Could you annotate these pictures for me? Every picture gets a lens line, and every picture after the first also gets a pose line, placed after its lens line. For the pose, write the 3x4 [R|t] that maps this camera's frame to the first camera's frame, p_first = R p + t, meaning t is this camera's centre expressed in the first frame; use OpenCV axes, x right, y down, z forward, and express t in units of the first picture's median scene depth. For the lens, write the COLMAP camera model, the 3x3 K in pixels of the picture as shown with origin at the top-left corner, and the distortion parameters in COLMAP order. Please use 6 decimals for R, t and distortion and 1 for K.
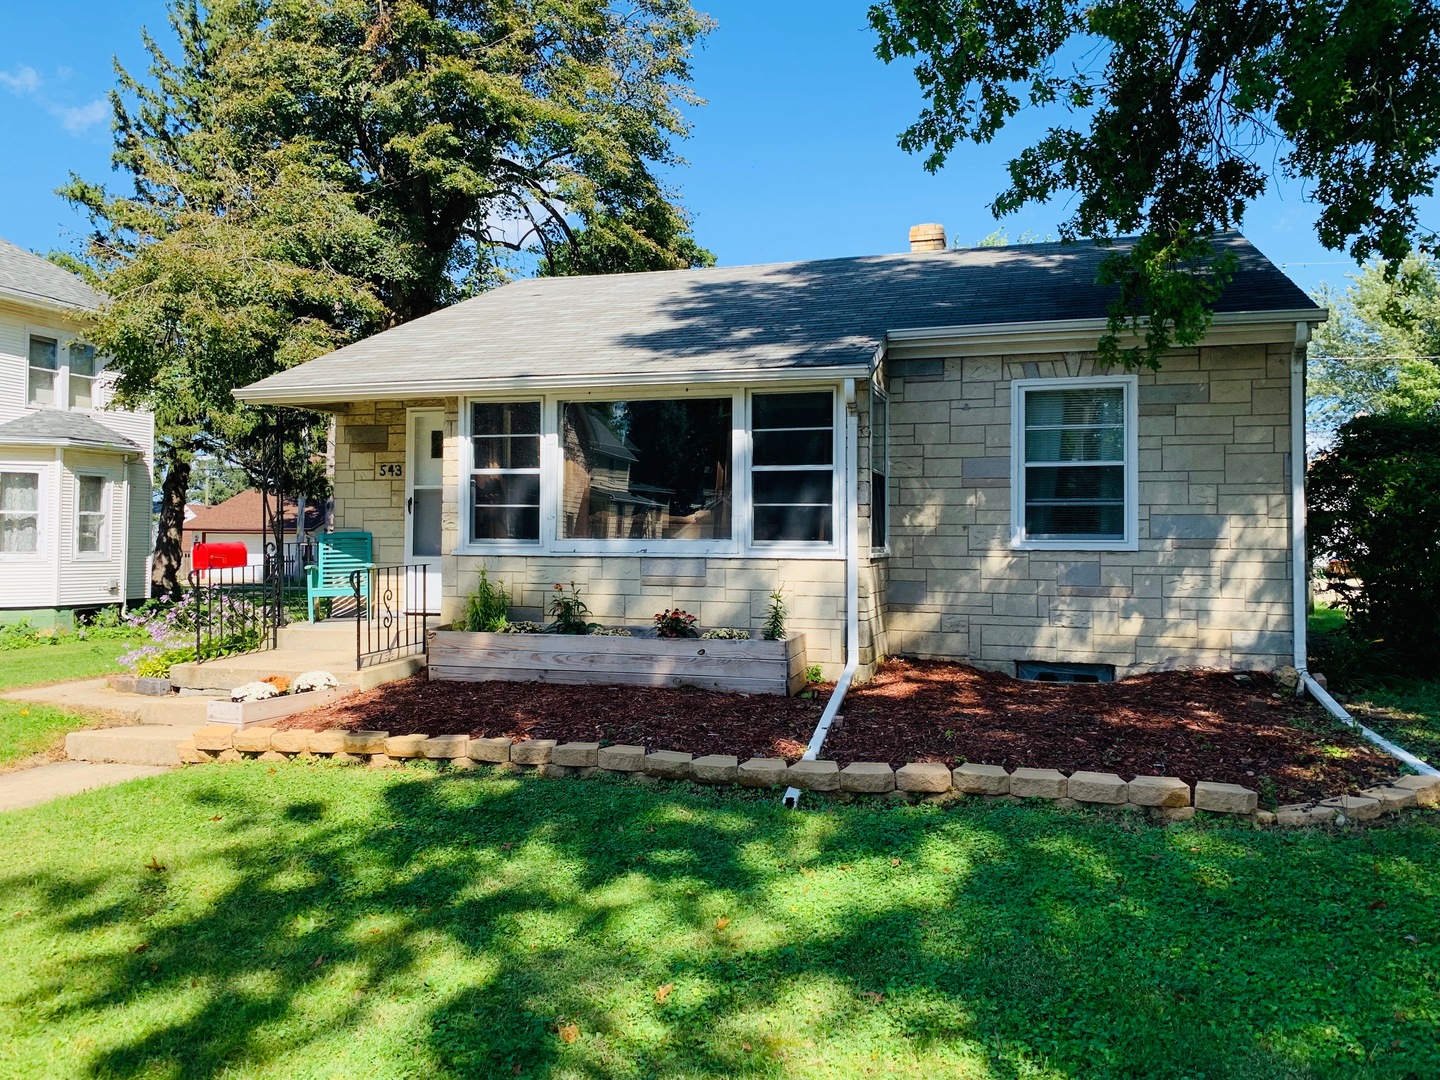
lens RADIAL K [[1100.0, 0, 721.2], [0, 1100.0, 536.5], [0, 0, 1]] dist [0.044158, -0.054593]
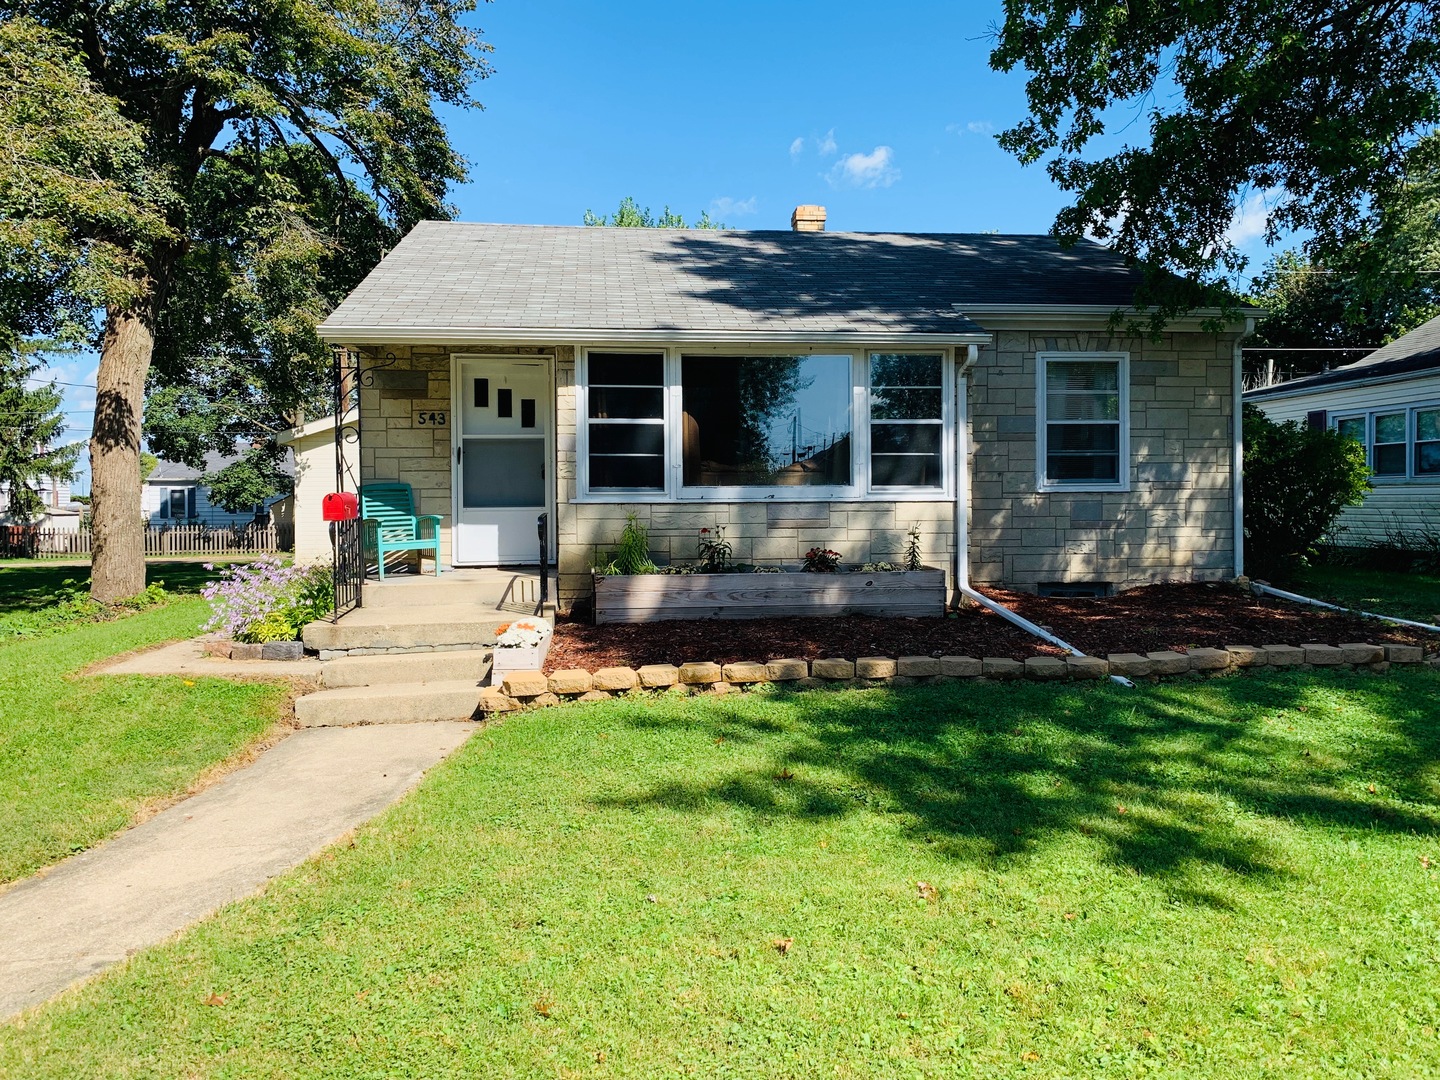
lens RADIAL K [[1100.0, 0, 719.3], [0, 1100.0, 544.0], [0, 0, 1]] dist [0.044158, -0.054593]
pose [[0.917591, -0.027673, 0.396561, -0.547371], [0.011800, 0.999031, 0.042411, 0.013397], [-0.397351, -0.034237, 0.917028, 0.021318]]
